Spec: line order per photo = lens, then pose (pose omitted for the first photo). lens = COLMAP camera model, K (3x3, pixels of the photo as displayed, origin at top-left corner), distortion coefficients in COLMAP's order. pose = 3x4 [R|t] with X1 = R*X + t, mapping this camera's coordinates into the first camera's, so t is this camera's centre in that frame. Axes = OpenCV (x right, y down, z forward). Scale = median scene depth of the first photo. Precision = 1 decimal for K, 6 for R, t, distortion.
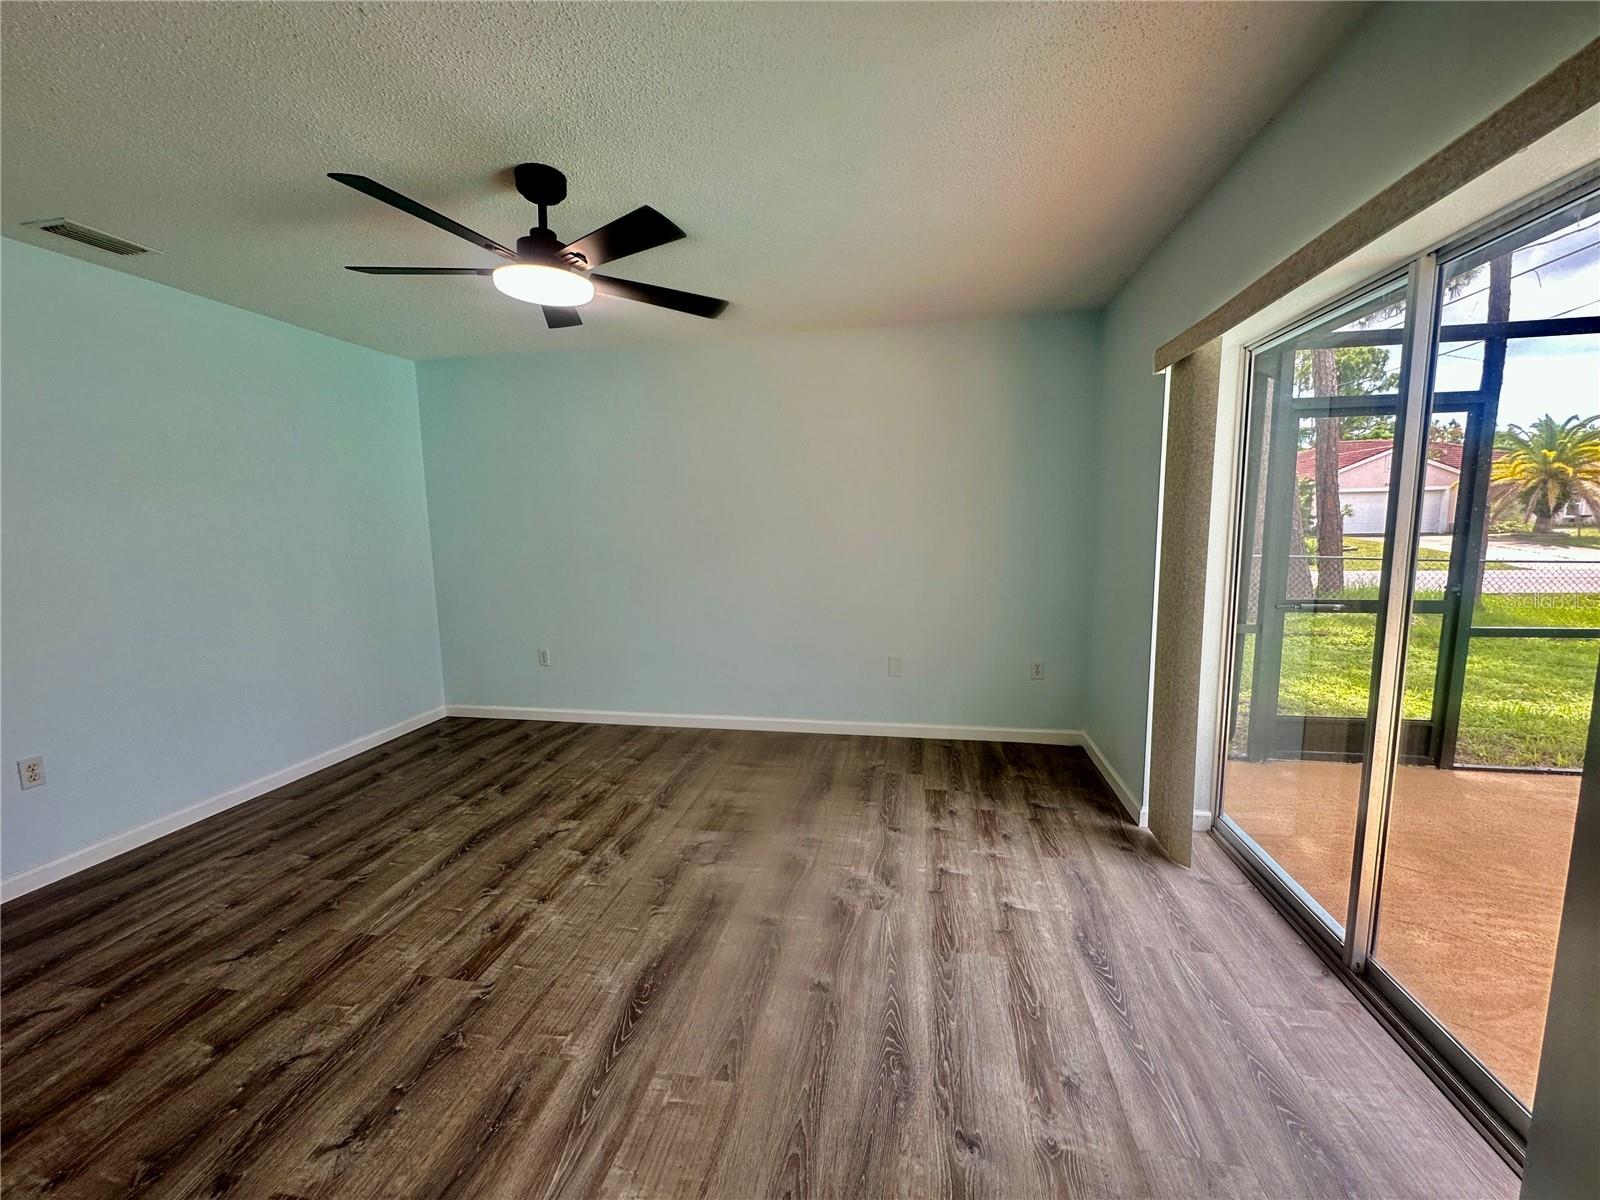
lens RADIAL K [[634.1, 0, 791.7], [0, 634.1, 599.0], [0, 0, 1]] dist [0.003335, -0.000105]
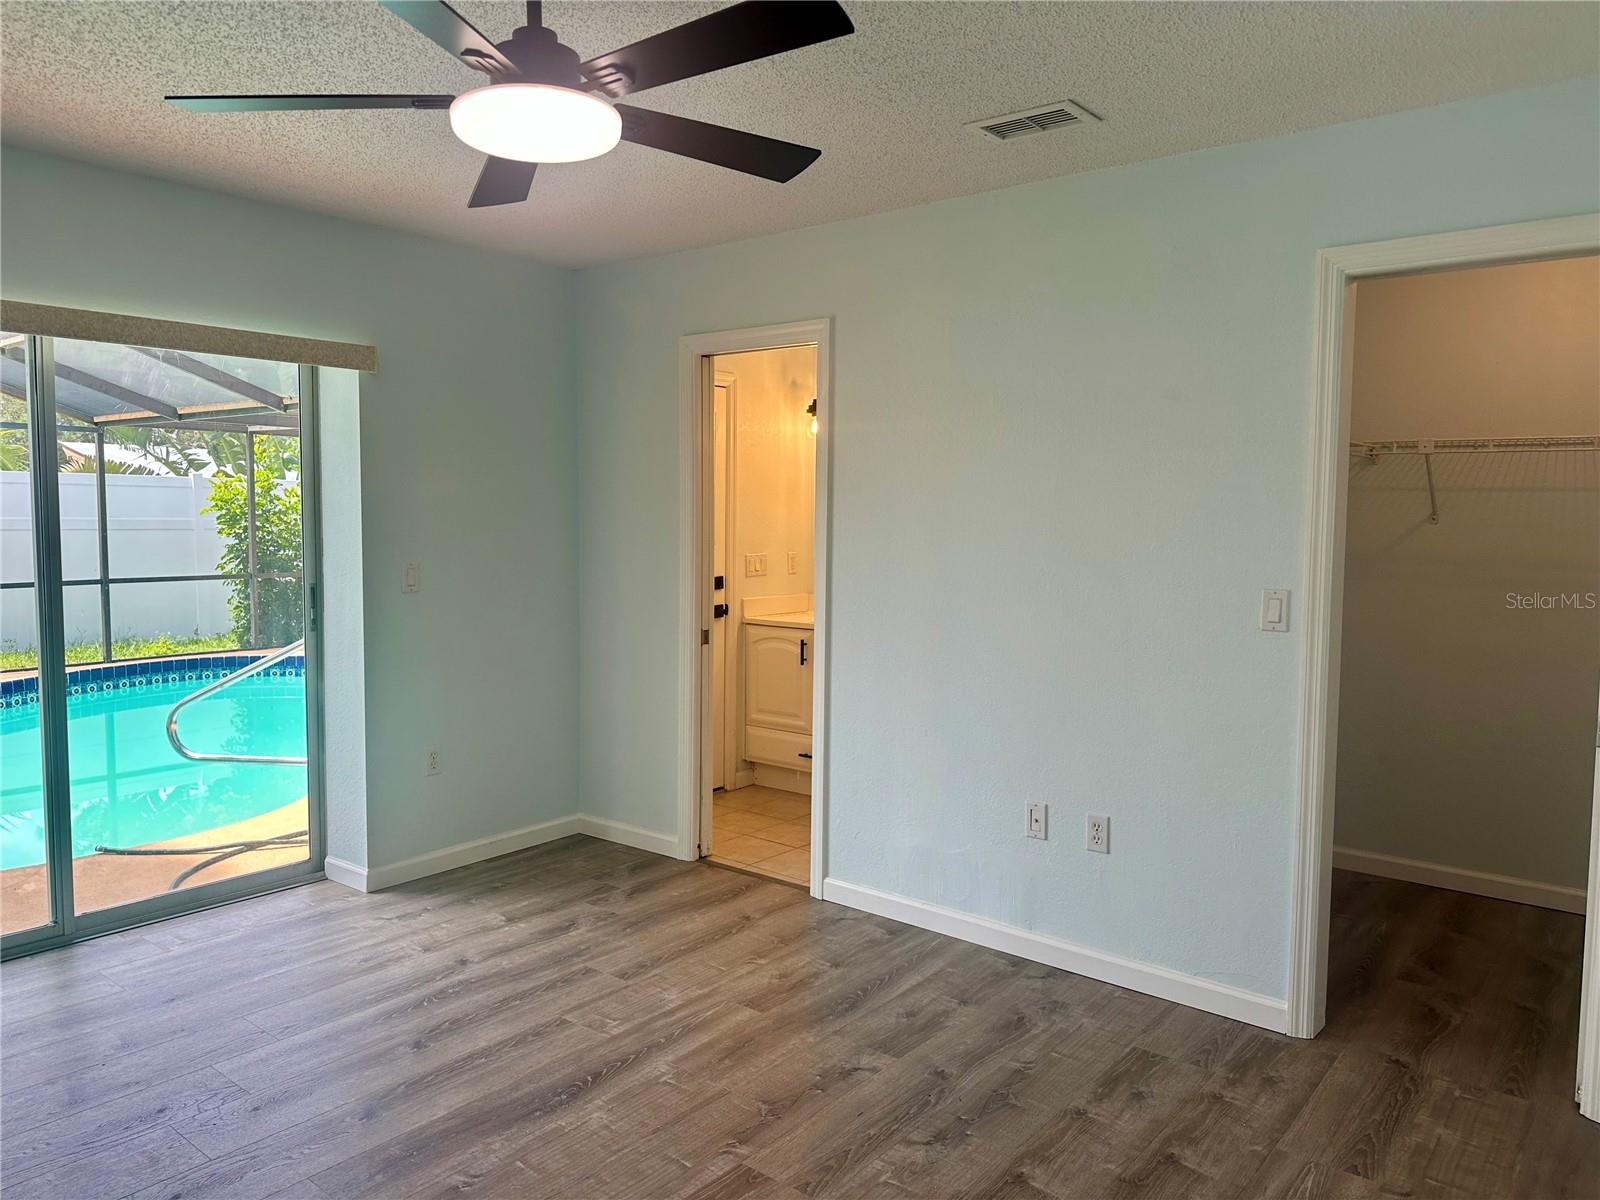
lens RADIAL K [[1132.1, 0, 805.1], [0, 1132.1, 599.0], [0, 0, 1]] dist [0.073469, -0.092617]
pose [[-0.883605, -0.022622, 0.467686, -1.136122], [0.066564, 0.982619, 0.173289, -0.251108], [-0.463477, 0.184250, -0.866741, 1.940024]]
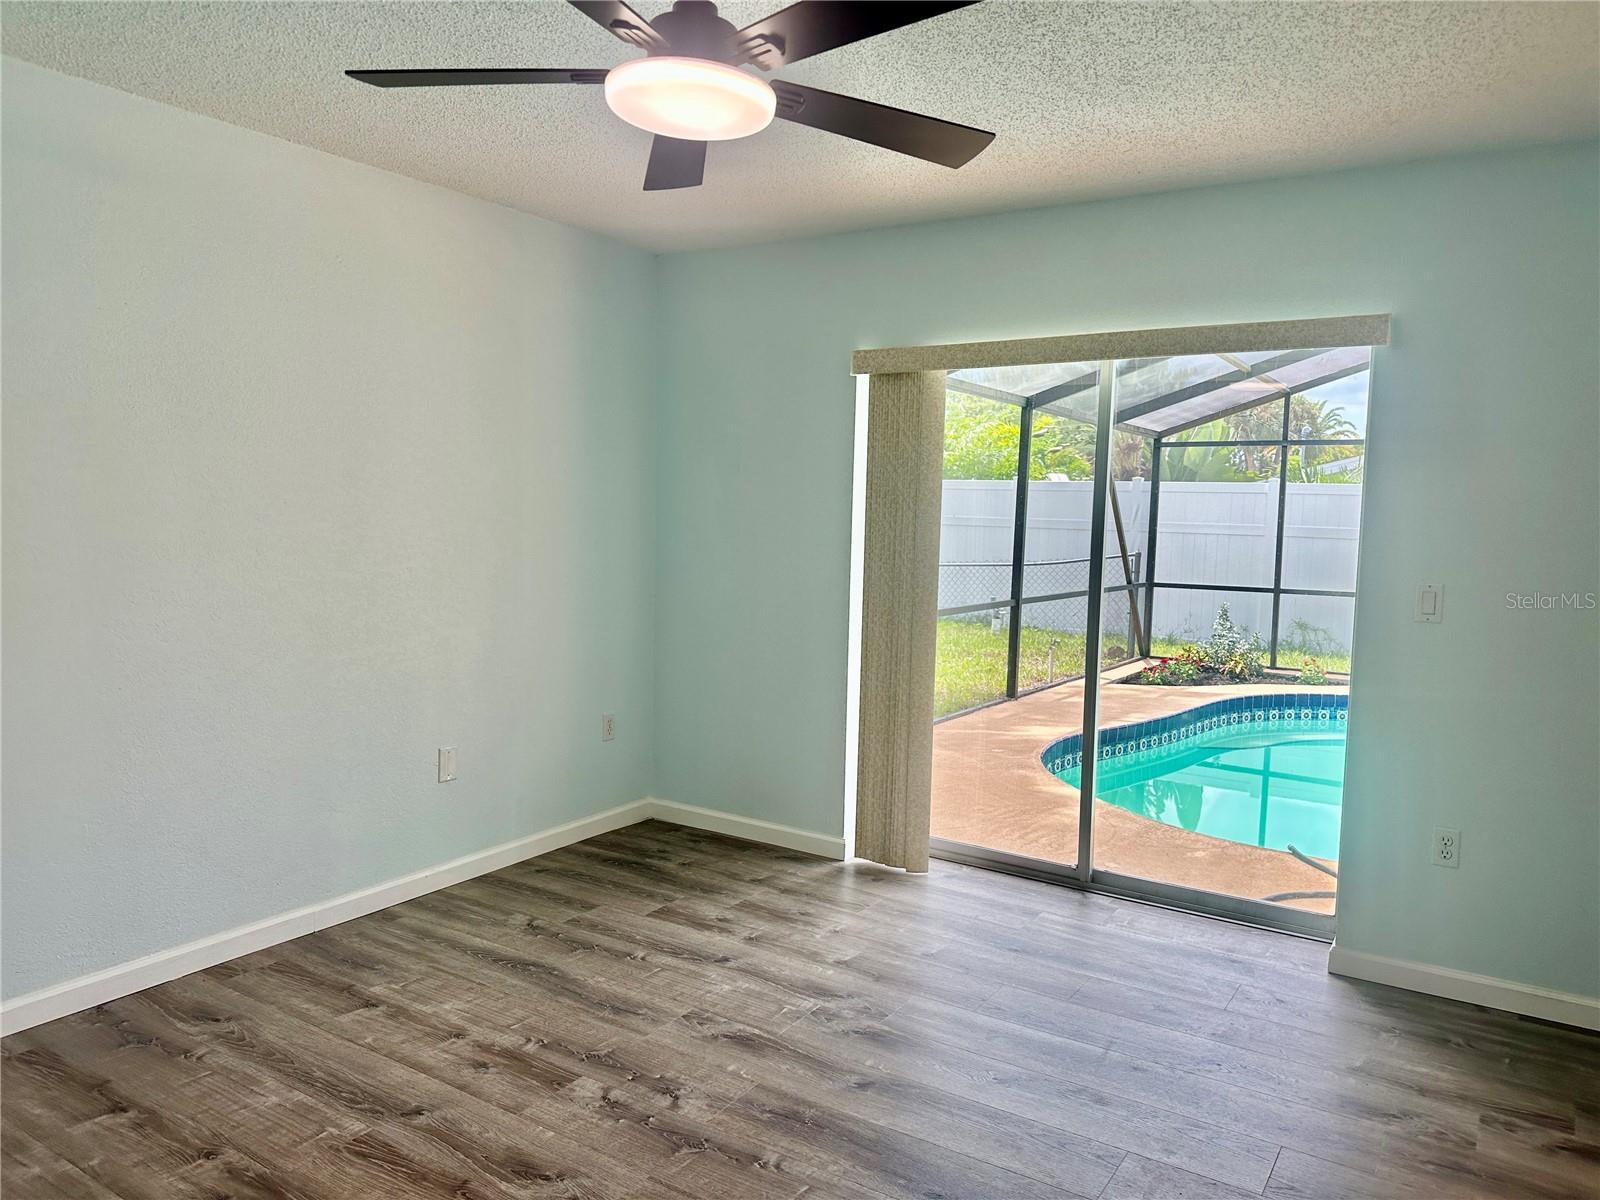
lens RADIAL K [[1132.1, 0, 799.6], [0, 1132.1, 599.7], [0, 0, 1]] dist [0.073469, -0.092617]
pose [[0.367071, -0.050661, 0.928812, -1.368905], [0.081643, 0.996417, 0.022083, -0.080376], [-0.926603, 0.067725, 0.369892, 0.605905]]
